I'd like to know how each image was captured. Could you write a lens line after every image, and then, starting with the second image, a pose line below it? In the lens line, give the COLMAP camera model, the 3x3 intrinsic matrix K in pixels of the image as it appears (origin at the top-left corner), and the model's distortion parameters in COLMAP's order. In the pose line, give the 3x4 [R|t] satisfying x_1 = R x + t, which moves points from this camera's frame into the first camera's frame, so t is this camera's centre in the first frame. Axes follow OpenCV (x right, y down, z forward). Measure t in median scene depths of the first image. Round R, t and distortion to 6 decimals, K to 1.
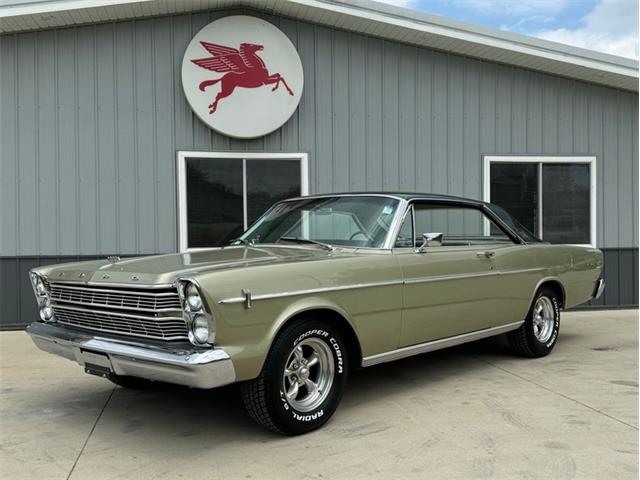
lens RADIAL K [[648.4, 0, 319.0], [0, 648.4, 253.0], [0, 0, 1]] dist [0.058977, 0.000000]
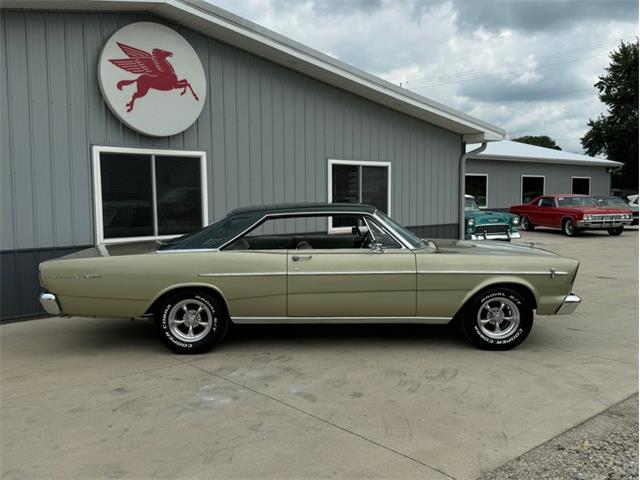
lens RADIAL K [[592.5, 0, 325.1], [0, 592.5, 249.0], [0, 0, 1]] dist [0.053570, 0.000000]
pose [[0.854720, -0.039687, 0.517570, -0.403368], [0.007102, 0.997874, 0.064789, -0.051759], [-0.519040, -0.051700, 0.853185, -0.010097]]
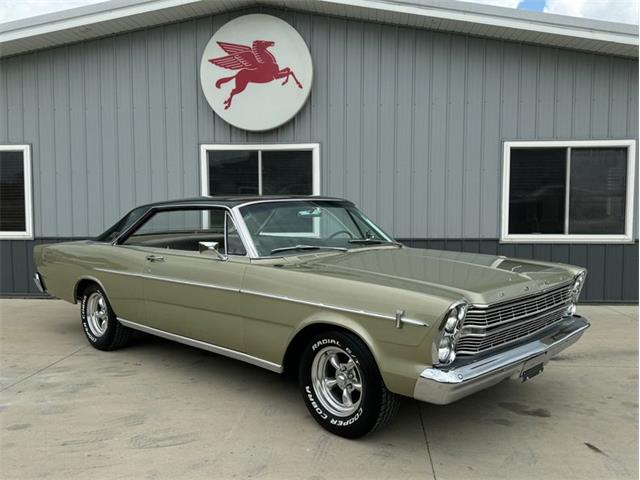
lens RADIAL K [[592.5, 0, 320.8], [0, 592.5, 252.7], [0, 0, 1]] dist [0.053570, 0.000000]
pose [[0.965203, 0.029961, -0.259780, 0.248452], [-0.013571, 0.997815, 0.064658, -0.042292], [0.261150, -0.058882, 0.963501, 0.075323]]
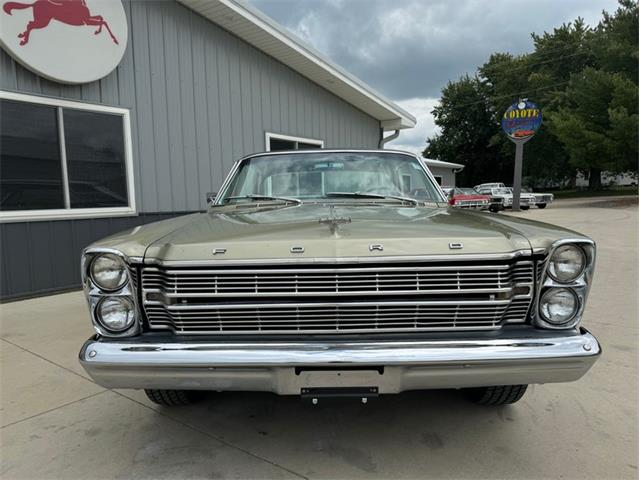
lens RADIAL K [[452.7, 0, 320.9], [0, 452.7, 245.6], [0, 0, 1]] dist [0.023519, -0.029646]
pose [[0.732865, -0.073155, 0.676430, -0.293053], [0.024031, 0.996366, 0.081720, -0.001386], [-0.679950, -0.043634, 0.731959, 0.317413]]
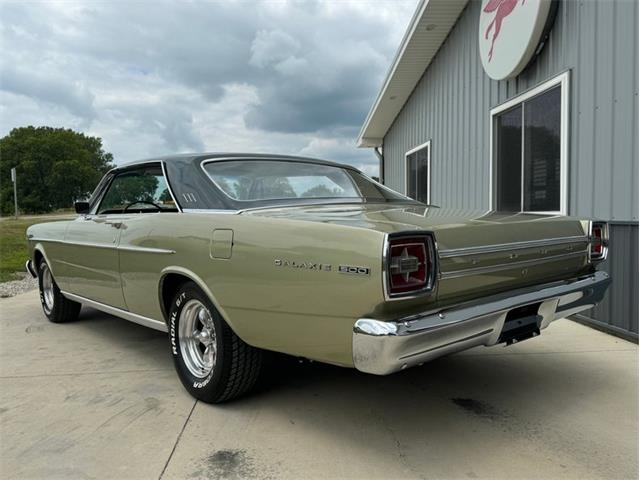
lens RADIAL K [[504.2, 0, 318.6], [0, 504.2, 243.6], [0, 0, 1]] dist [0.098805, -0.136253]
pose [[-0.101357, 0.067897, -0.992531, 0.569805], [-0.002647, 0.997646, 0.068517, -0.012766], [0.994847, 0.009572, -0.100938, 0.836389]]
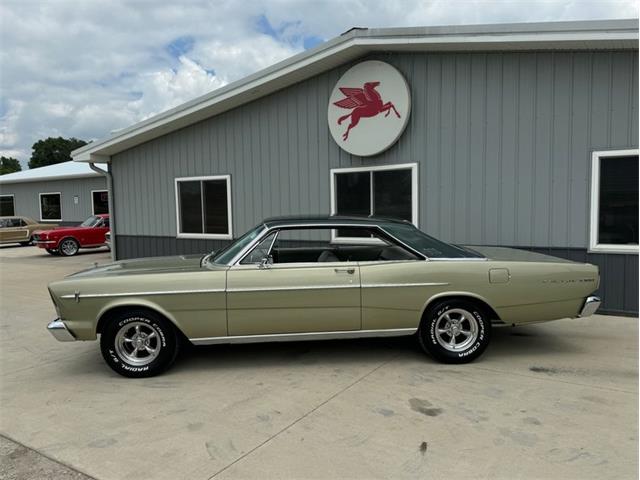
lens RADIAL K [[504.2, 0, 319.2], [0, 504.2, 250.1], [0, 0, 1]] dist [0.098805, -0.136253]
pose [[0.724558, 0.058986, -0.686686, 0.539356], [-0.002927, 0.996585, 0.082518, -0.071262], [0.689208, -0.057779, 0.722256, 0.178222]]
